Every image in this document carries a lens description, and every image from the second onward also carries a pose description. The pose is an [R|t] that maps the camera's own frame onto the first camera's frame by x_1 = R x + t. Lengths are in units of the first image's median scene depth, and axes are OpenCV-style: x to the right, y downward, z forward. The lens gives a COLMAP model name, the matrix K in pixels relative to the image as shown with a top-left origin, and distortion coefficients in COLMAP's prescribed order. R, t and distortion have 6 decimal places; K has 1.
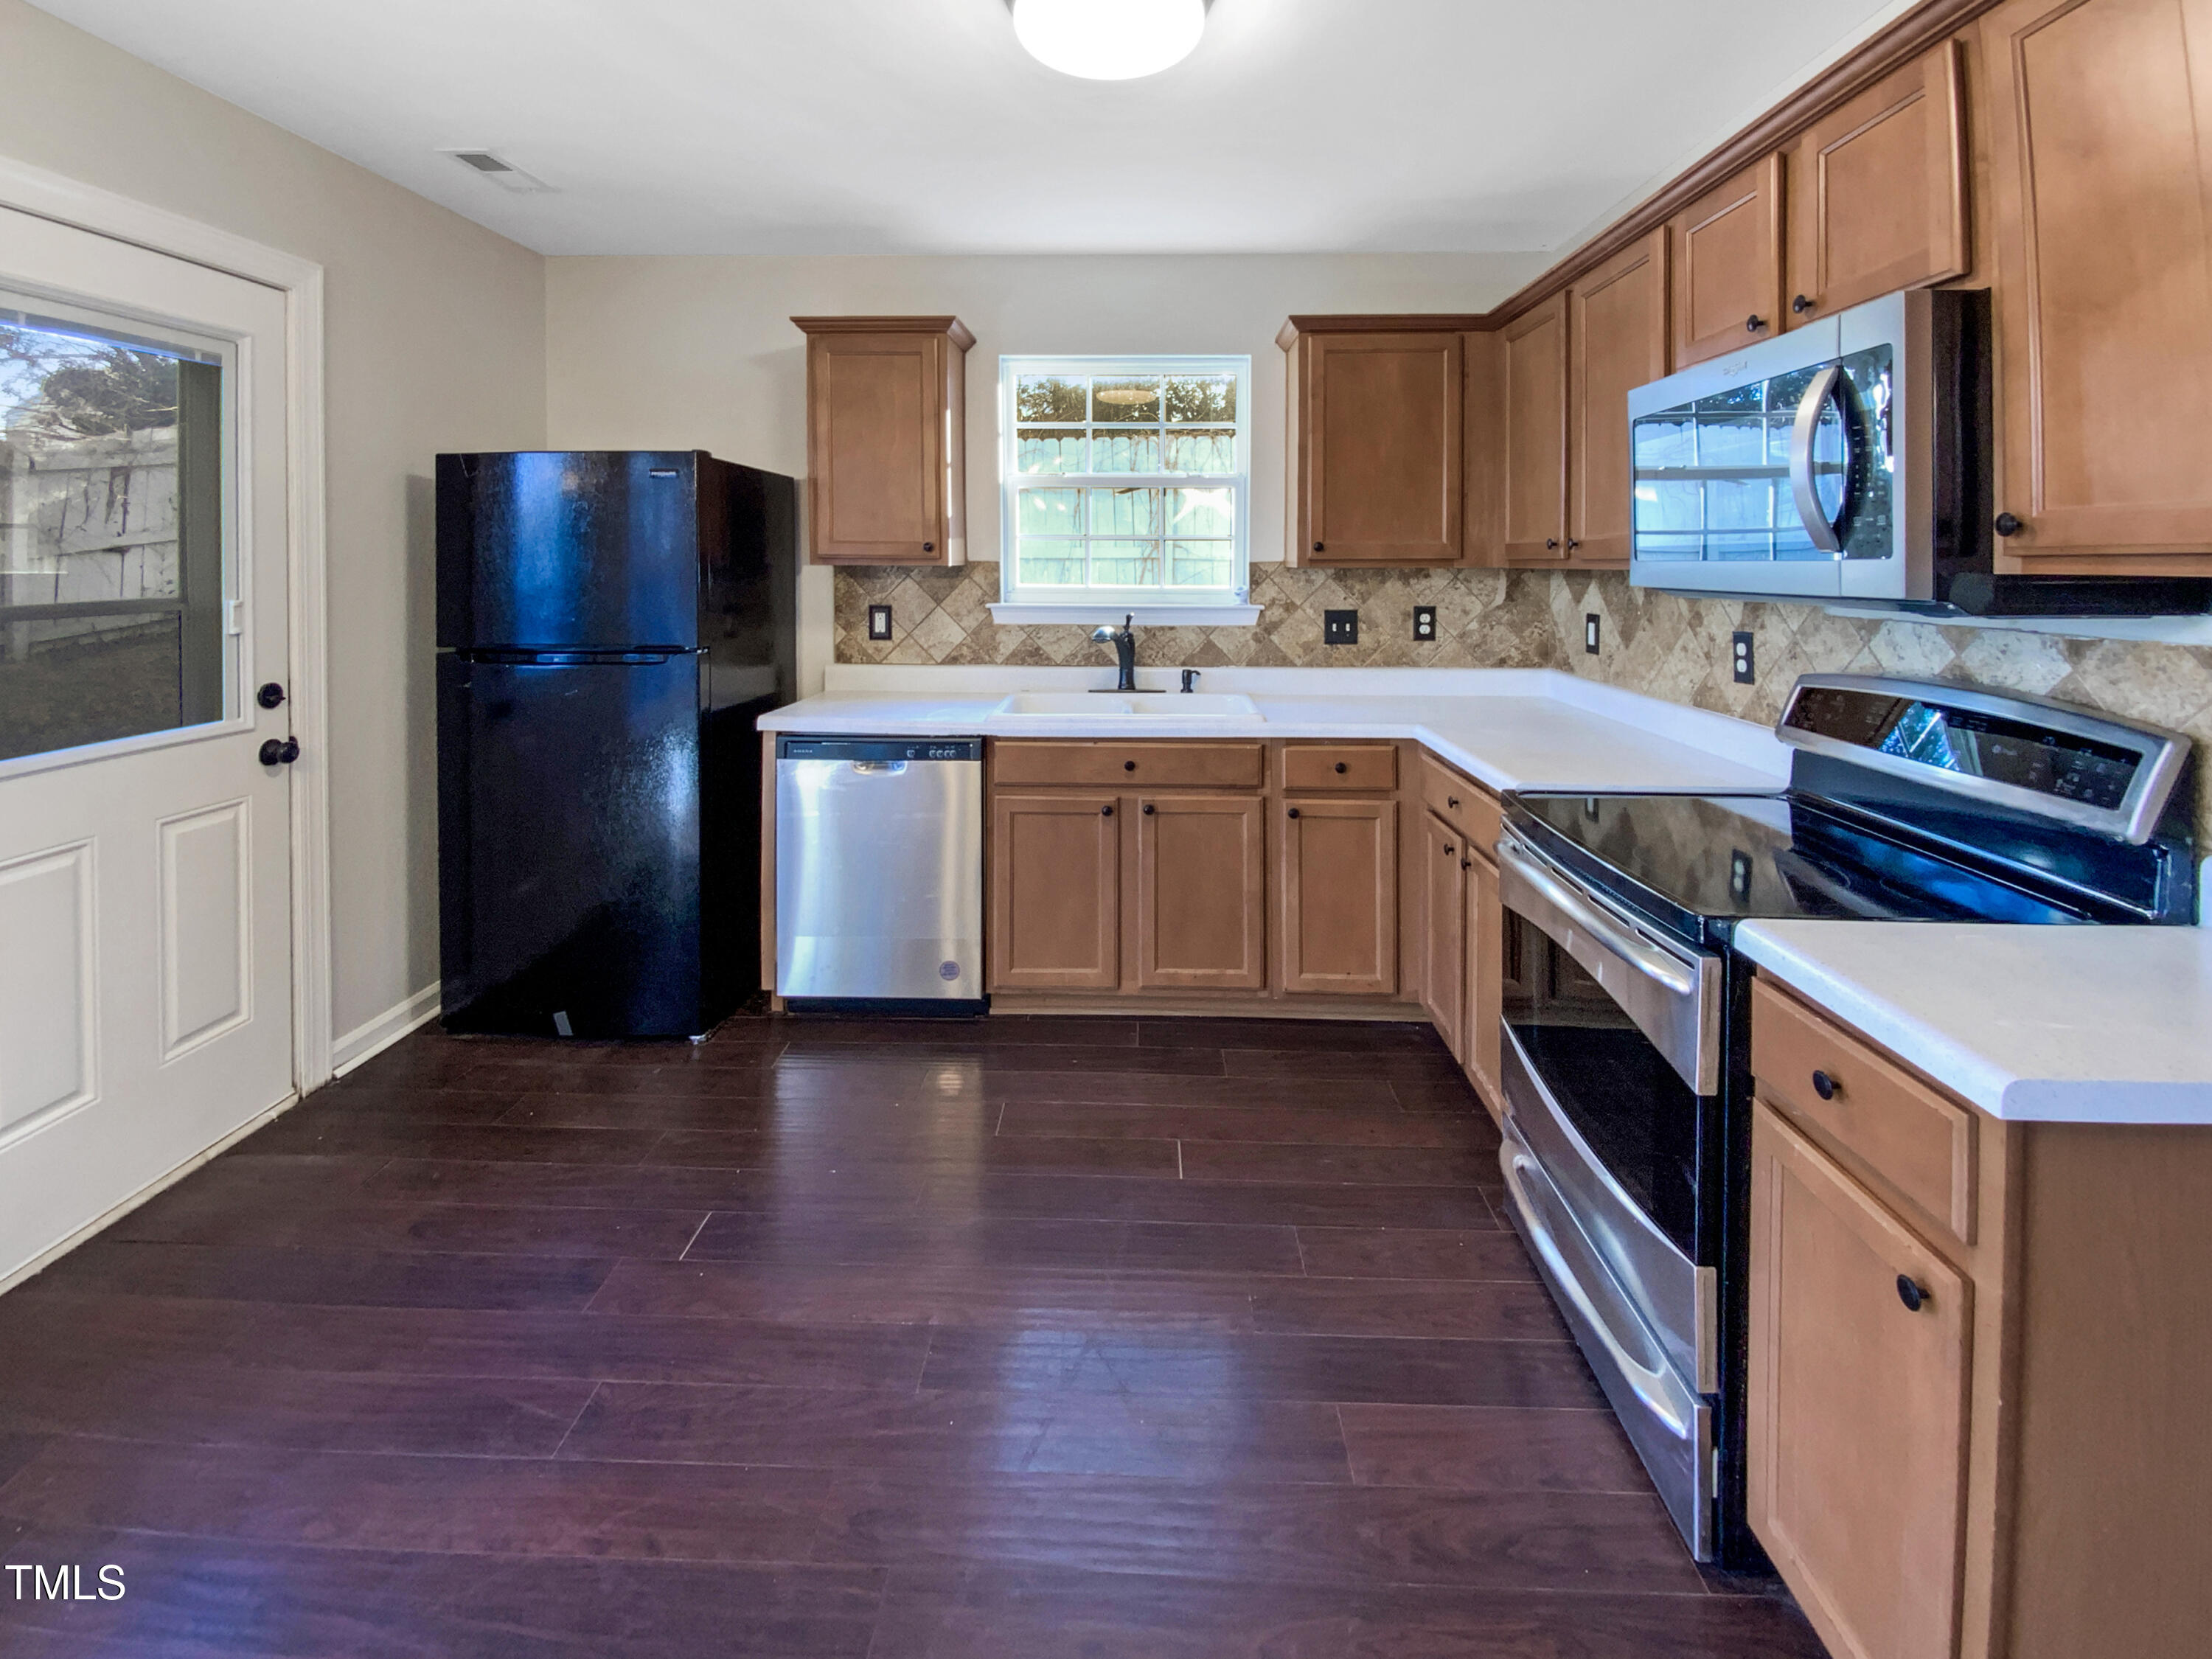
lens RADIAL K [[4254.0, 0, 1106.0], [0, 4254.0, 829.5], [0, 0, 1]] dist [0.261760, -0.020081]
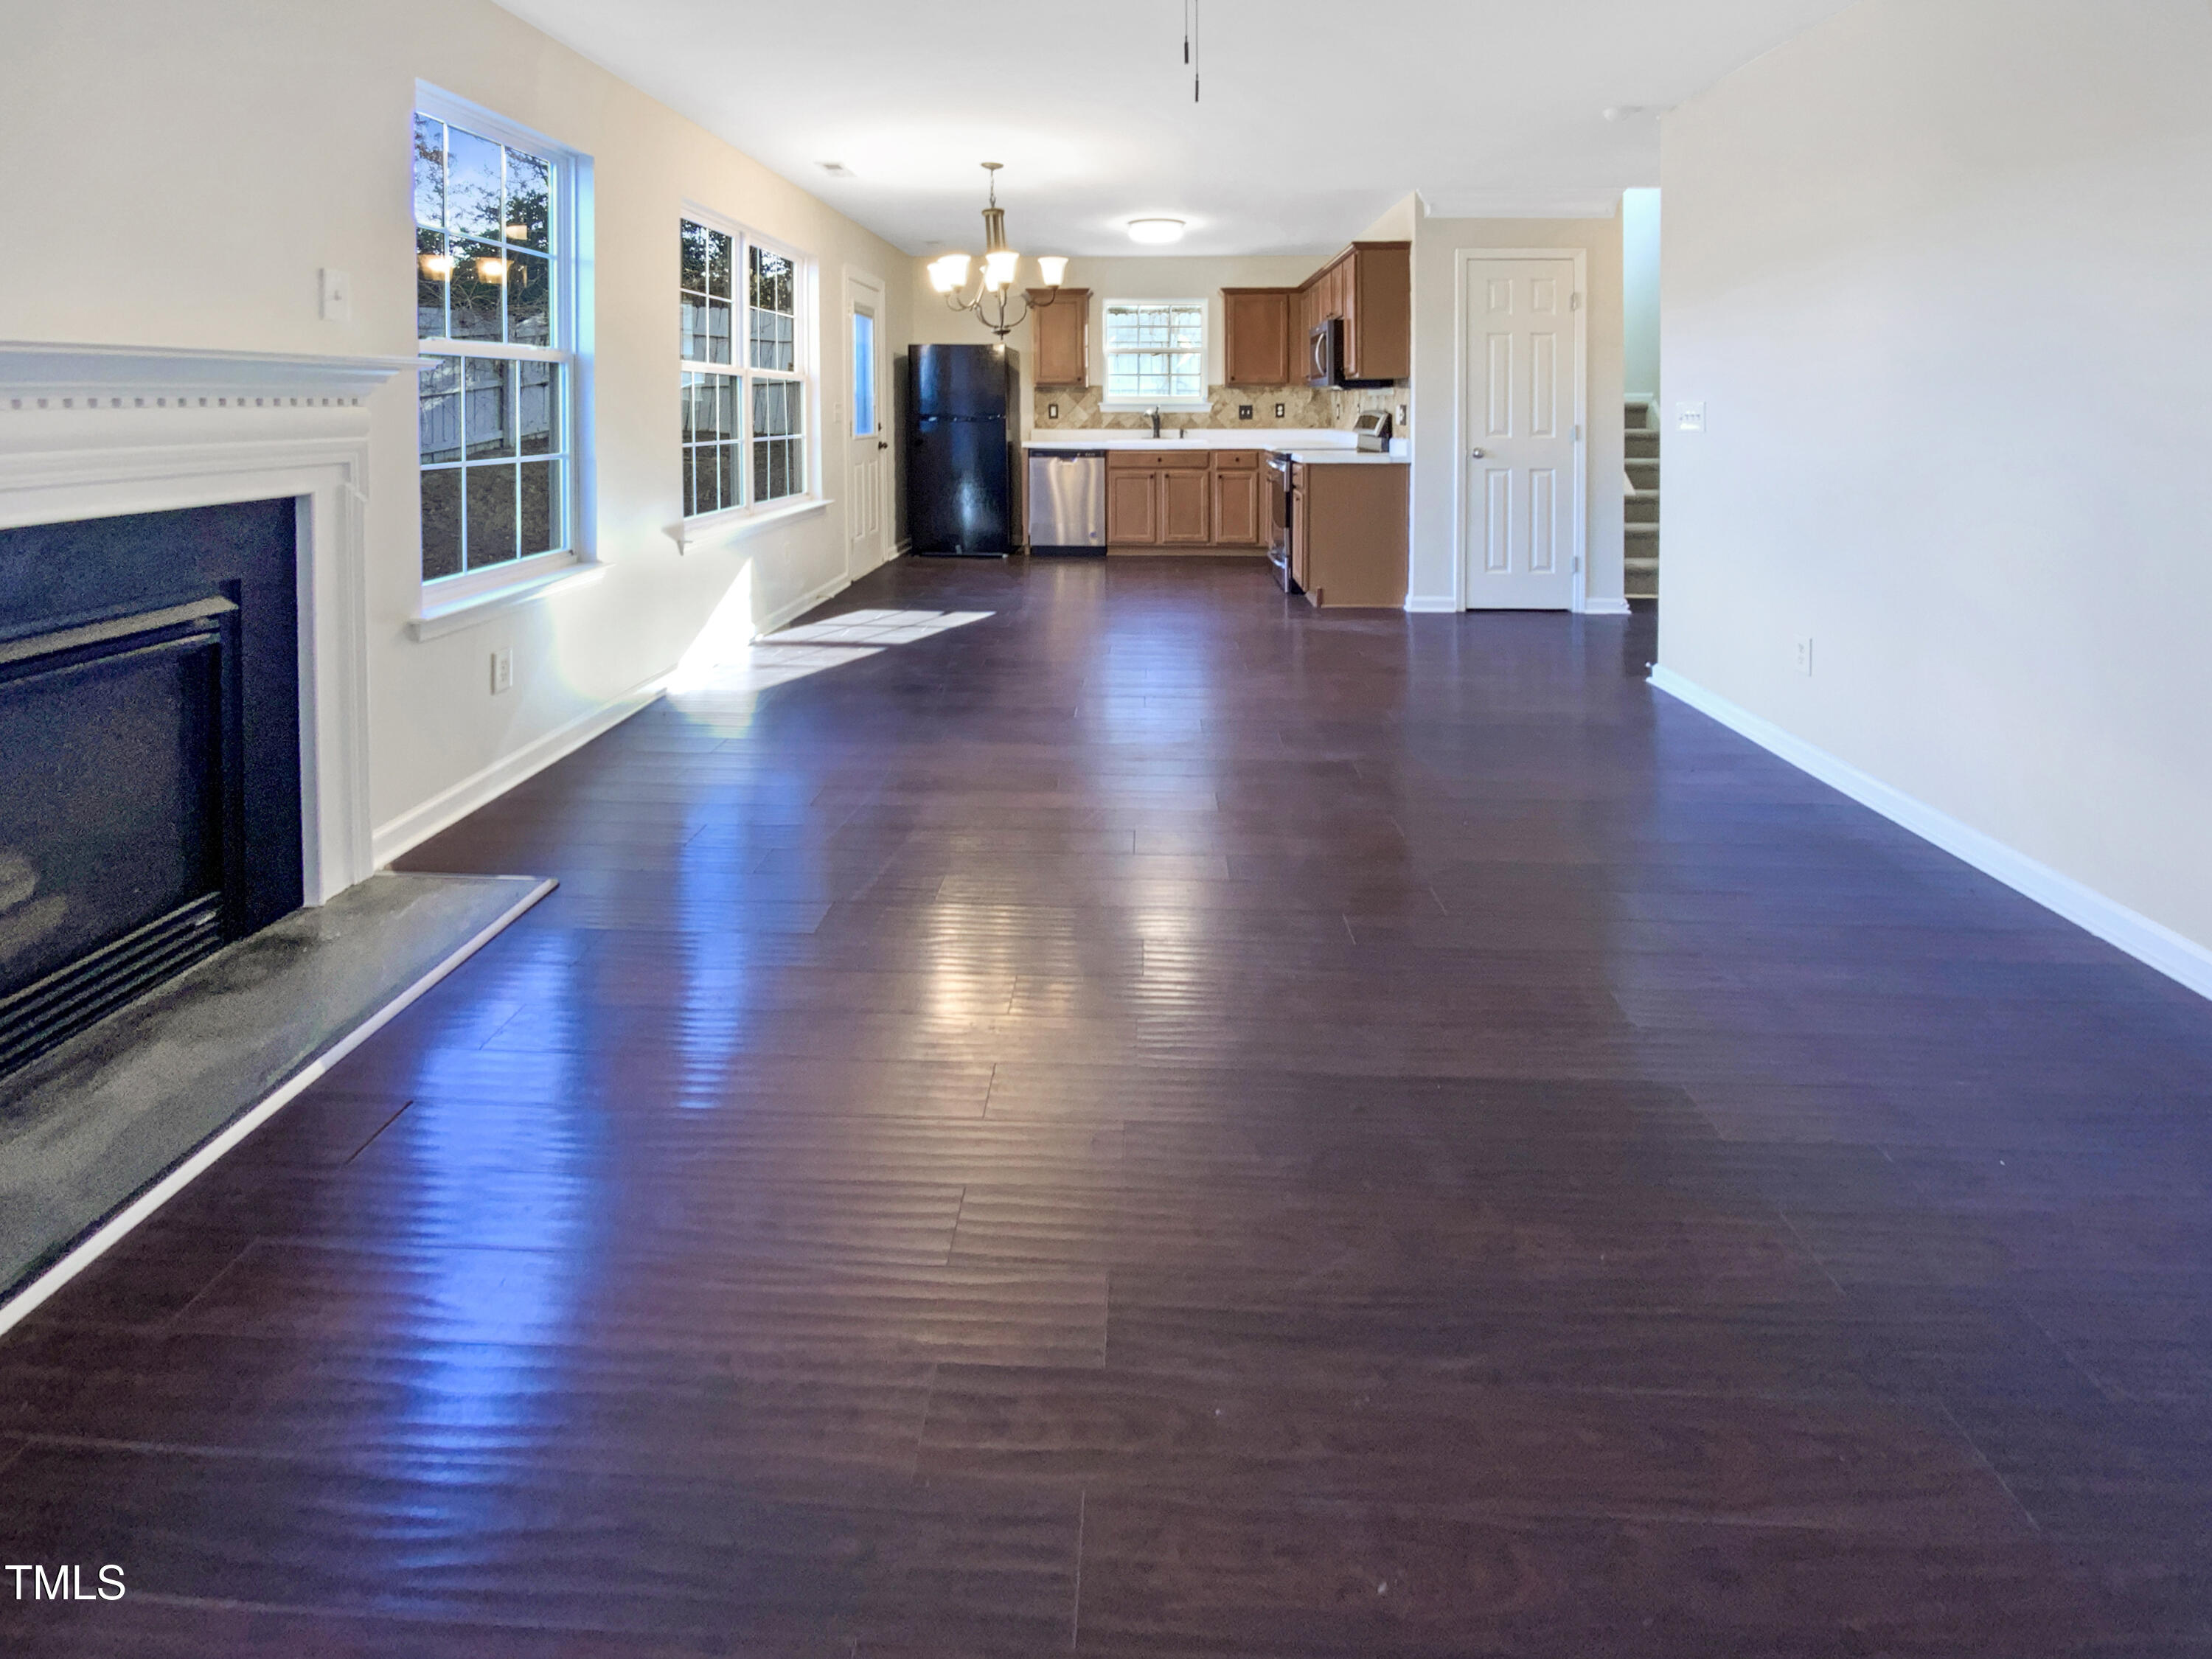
lens RADIAL K [[4254.0, 0, 1106.0], [0, 4254.0, 829.5], [0, 0, 1]] dist [0.261760, -0.020081]
pose [[0.999990, -0.003160, -0.003300, -0.016754], [0.003273, 0.999389, 0.034792, 0.106151], [0.003188, -0.034803, 0.999389, -1.445242]]
